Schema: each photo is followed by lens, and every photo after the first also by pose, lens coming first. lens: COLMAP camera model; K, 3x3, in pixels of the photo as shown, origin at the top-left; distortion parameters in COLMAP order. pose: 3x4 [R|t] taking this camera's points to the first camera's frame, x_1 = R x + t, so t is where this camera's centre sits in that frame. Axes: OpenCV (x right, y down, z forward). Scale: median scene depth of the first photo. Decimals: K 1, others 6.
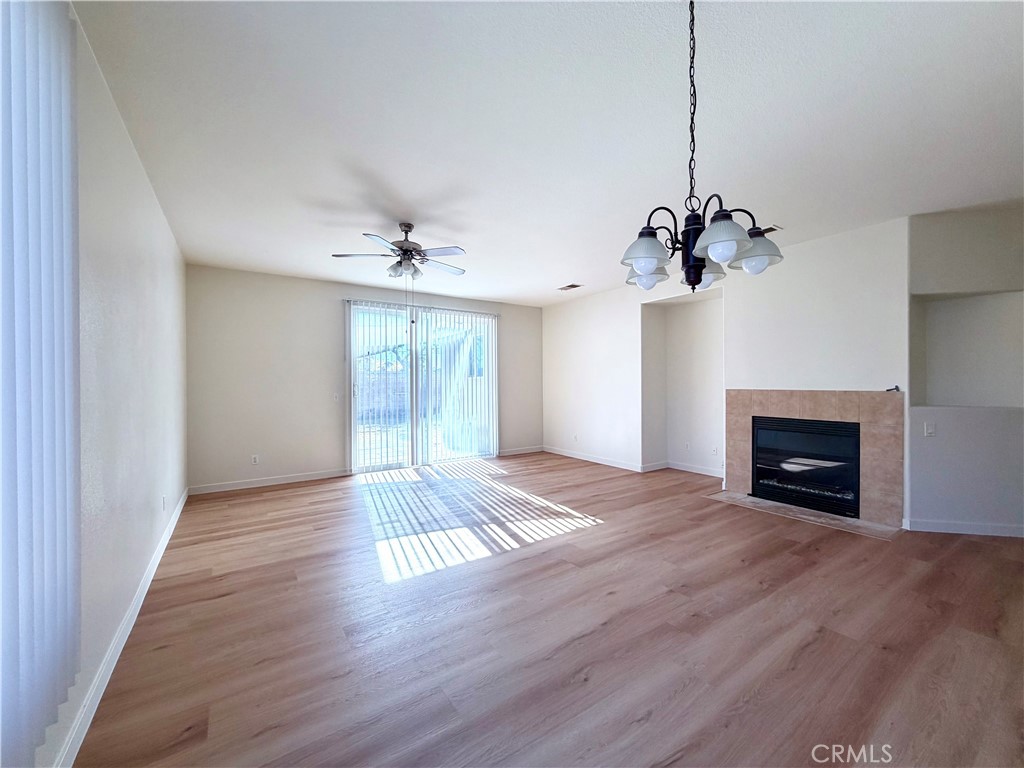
lens RADIAL K [[406.9, 0, 510.9], [0, 406.9, 384.0], [0, 0, 1]] dist [0.001070, -0.000017]
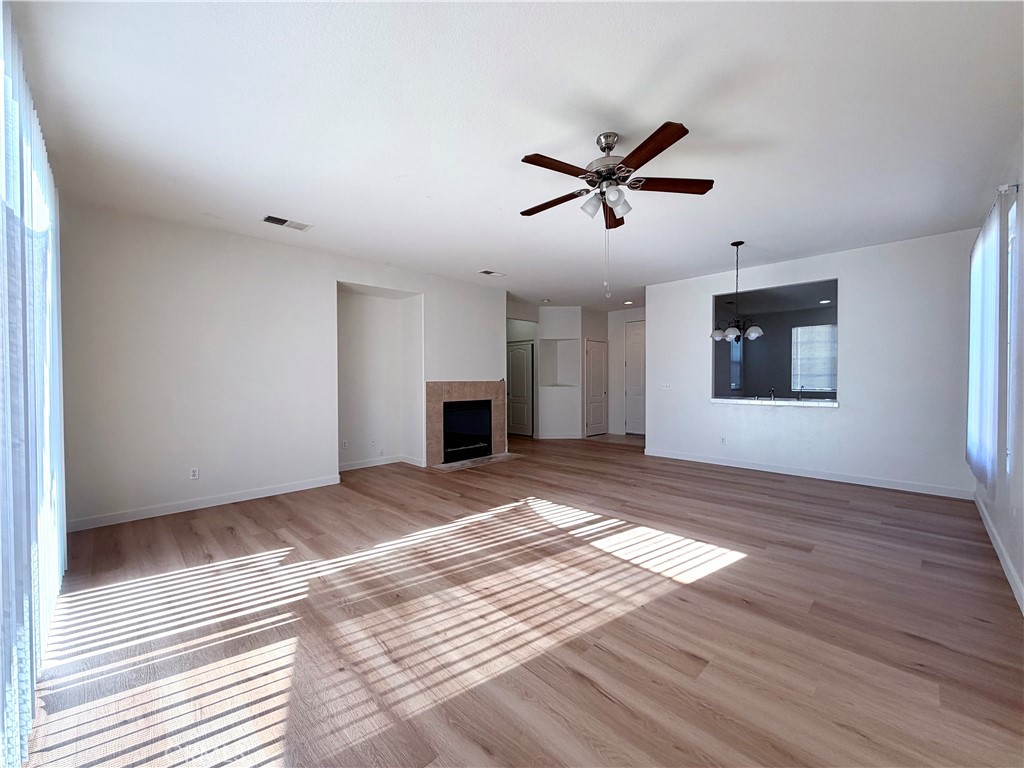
lens RADIAL K [[406.9, 0, 510.9], [0, 406.9, 384.0], [0, 0, 1]] dist [0.001070, -0.000017]
pose [[-0.201658, -0.008694, 0.979417, -0.849410], [0.000571, 0.999959, 0.008994, 0.012159], [-0.979456, 0.002373, -0.201645, 1.249746]]
